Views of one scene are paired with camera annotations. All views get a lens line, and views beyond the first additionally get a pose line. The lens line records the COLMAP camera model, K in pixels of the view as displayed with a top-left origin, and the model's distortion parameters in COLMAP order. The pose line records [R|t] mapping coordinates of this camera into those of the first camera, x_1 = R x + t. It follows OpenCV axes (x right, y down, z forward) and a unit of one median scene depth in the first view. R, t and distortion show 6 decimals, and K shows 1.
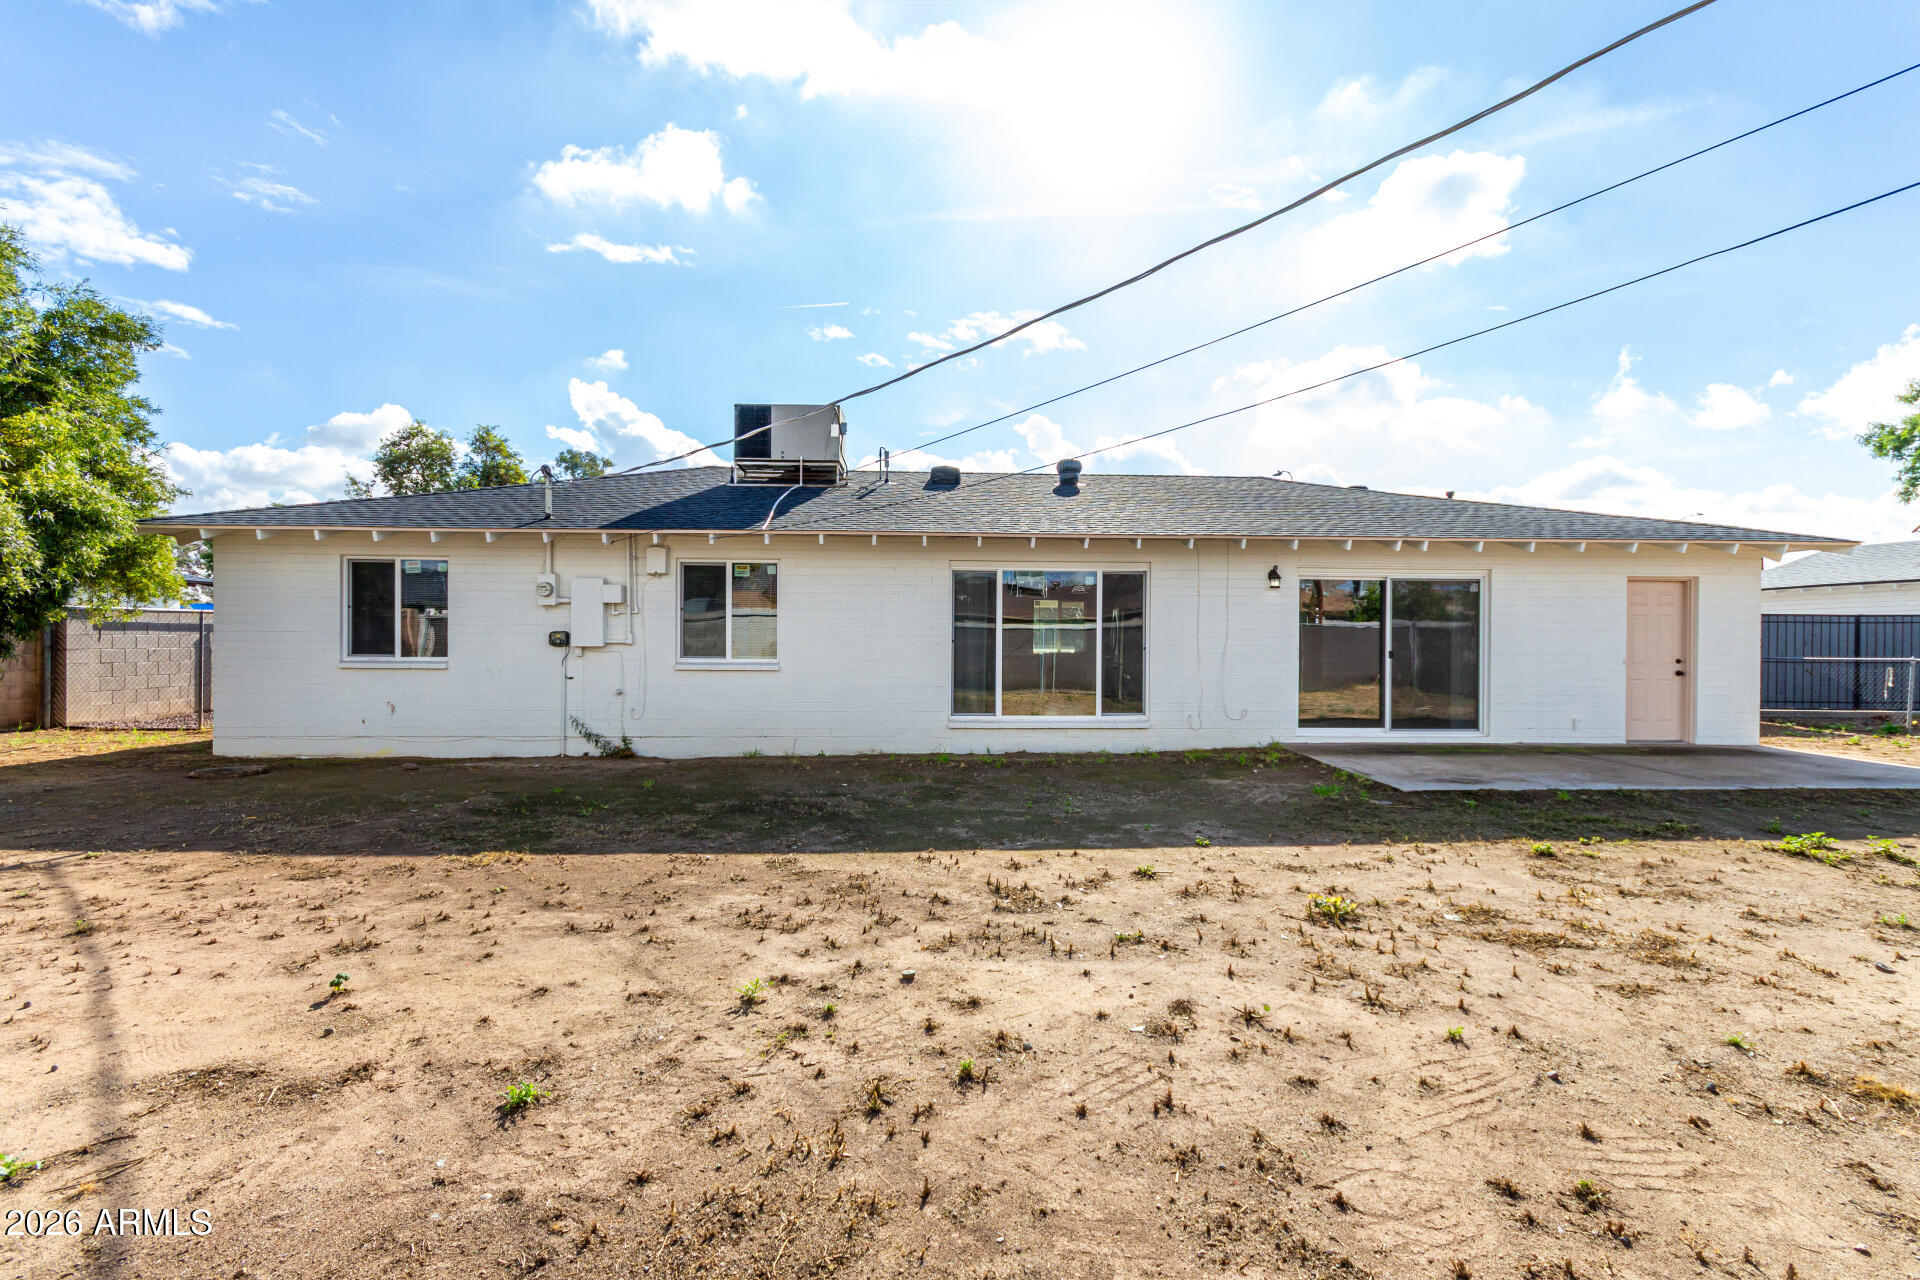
lens RADIAL K [[908.9, 0, 958.0], [0, 908.9, 647.6], [0, 0, 1]] dist [0.008426, 0.001527]
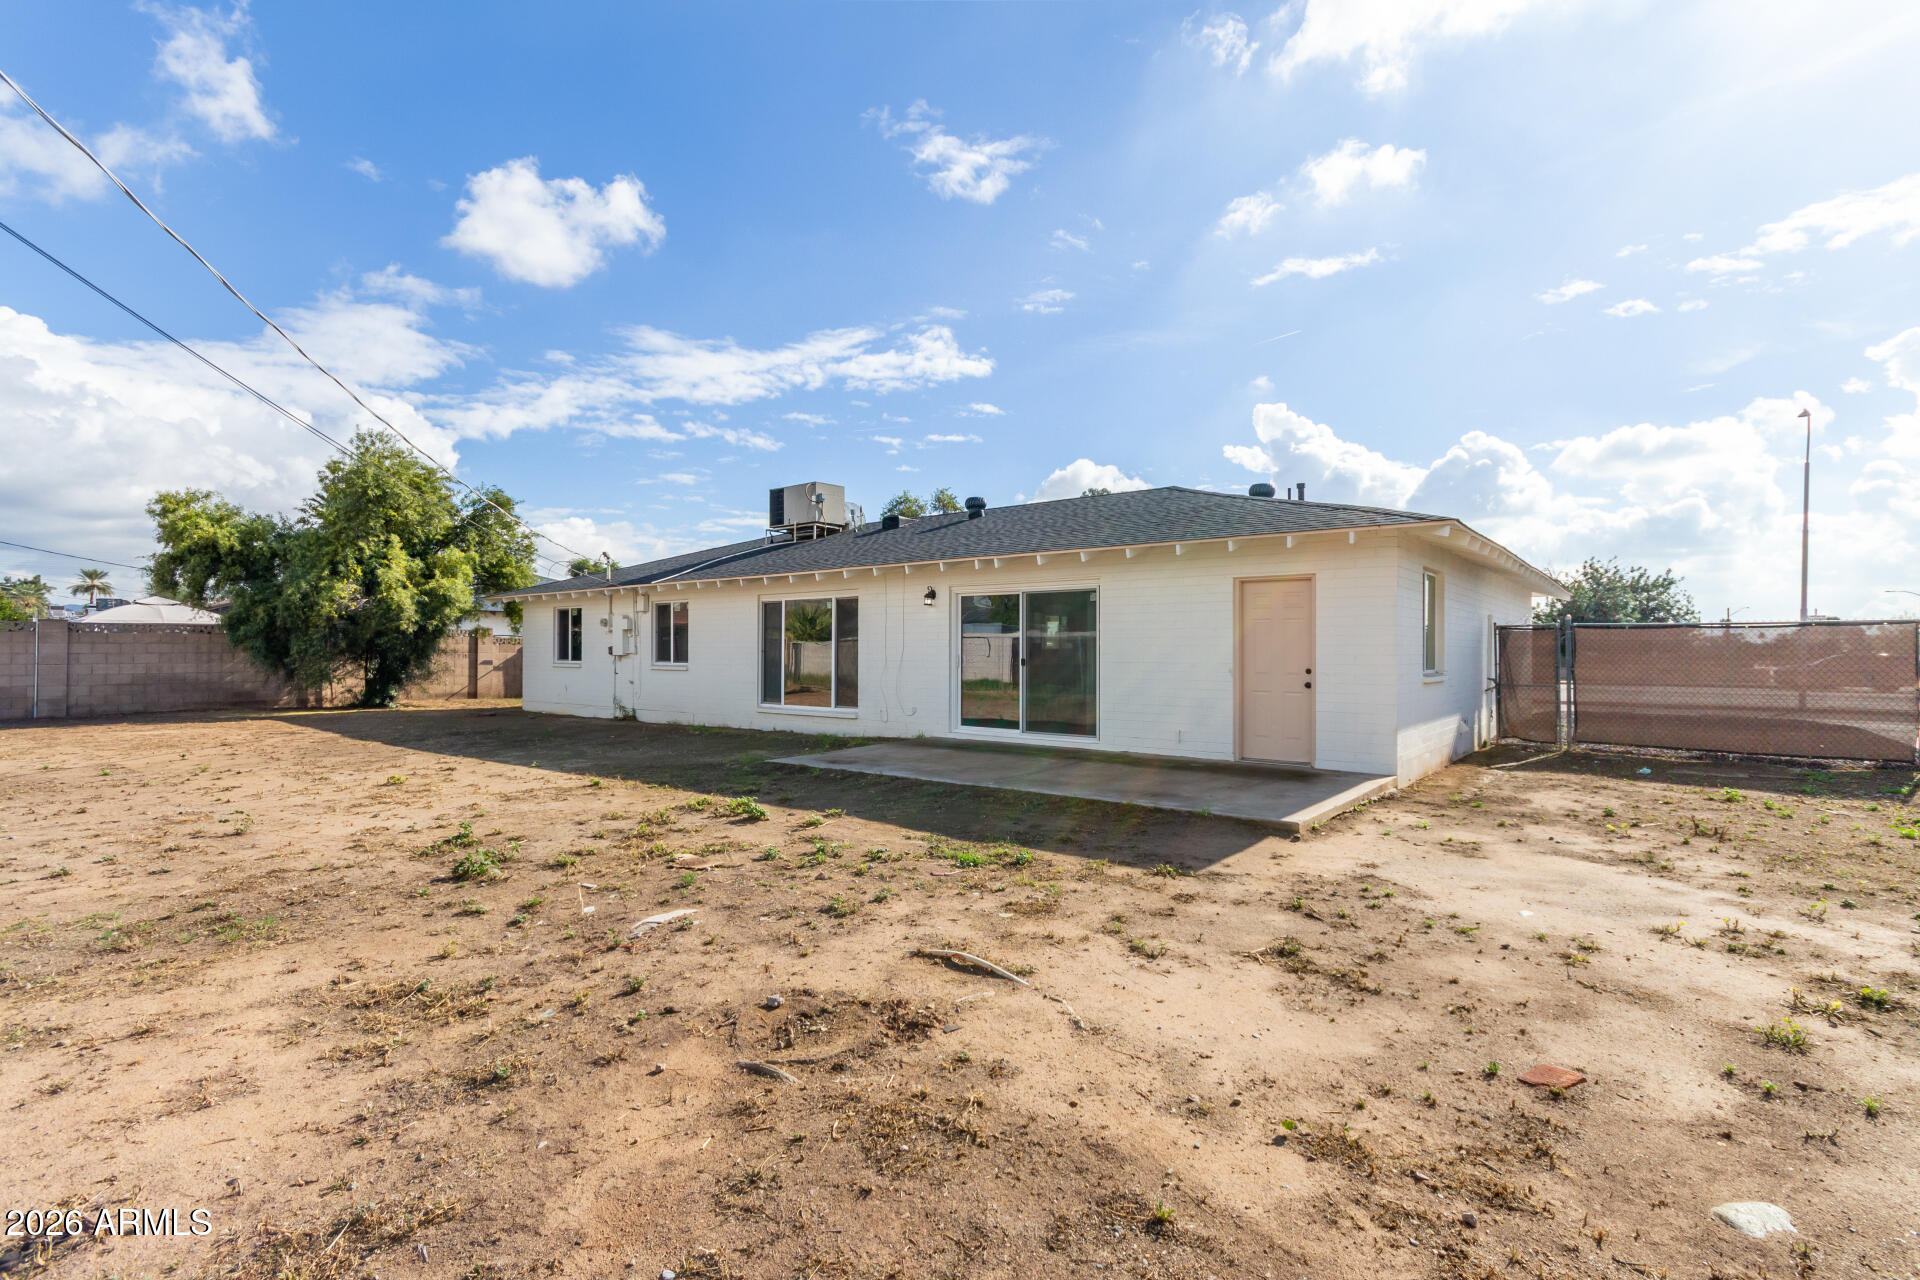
lens RADIAL K [[908.9, 0, 967.3], [0, 908.9, 644.6], [0, 0, 1]] dist [0.008426, 0.001527]
pose [[0.746678, -0.007762, -0.665141, 1.134926], [-0.004727, 0.999845, -0.016975, 0.005630], [0.665169, 0.015819, 0.746525, 0.145870]]
